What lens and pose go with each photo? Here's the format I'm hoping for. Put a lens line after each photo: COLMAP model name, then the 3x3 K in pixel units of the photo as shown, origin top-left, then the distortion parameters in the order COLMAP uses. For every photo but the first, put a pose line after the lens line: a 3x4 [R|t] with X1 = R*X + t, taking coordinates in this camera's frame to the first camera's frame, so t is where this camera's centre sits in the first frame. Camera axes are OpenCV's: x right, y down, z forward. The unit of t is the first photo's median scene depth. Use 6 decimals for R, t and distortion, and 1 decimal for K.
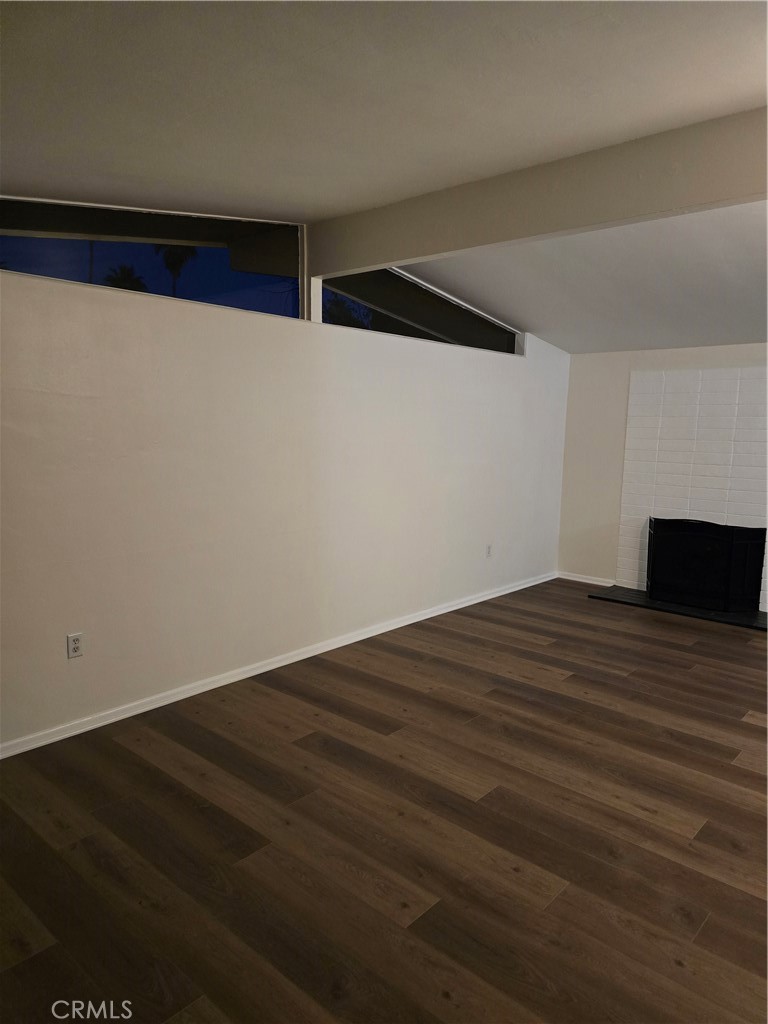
lens RADIAL K [[691.6, 0, 390.3], [0, 691.6, 513.6], [0, 0, 1]] dist [0.048505, -0.031164]
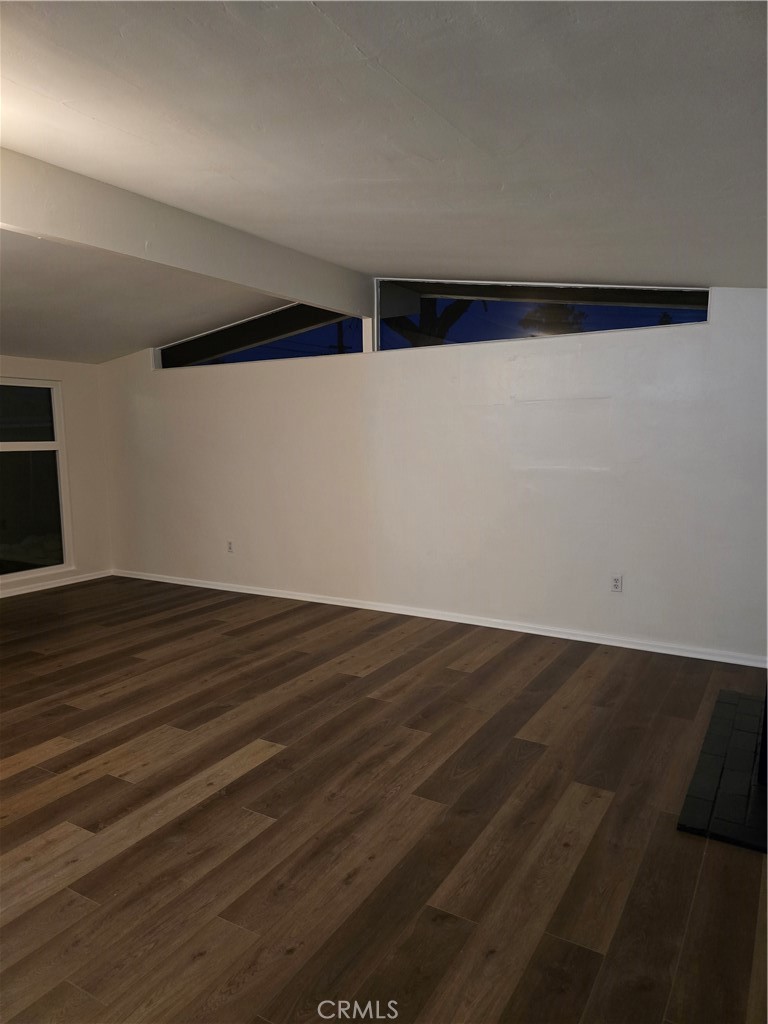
lens RADIAL K [[691.6, 0, 390.2], [0, 691.6, 509.7], [0, 0, 1]] dist [0.048505, -0.031164]
pose [[0.186319, 0.088863, -0.978462, 1.375379], [-0.115014, 0.991027, 0.068103, -0.087343], [0.975734, 0.099848, 0.194867, 0.935014]]
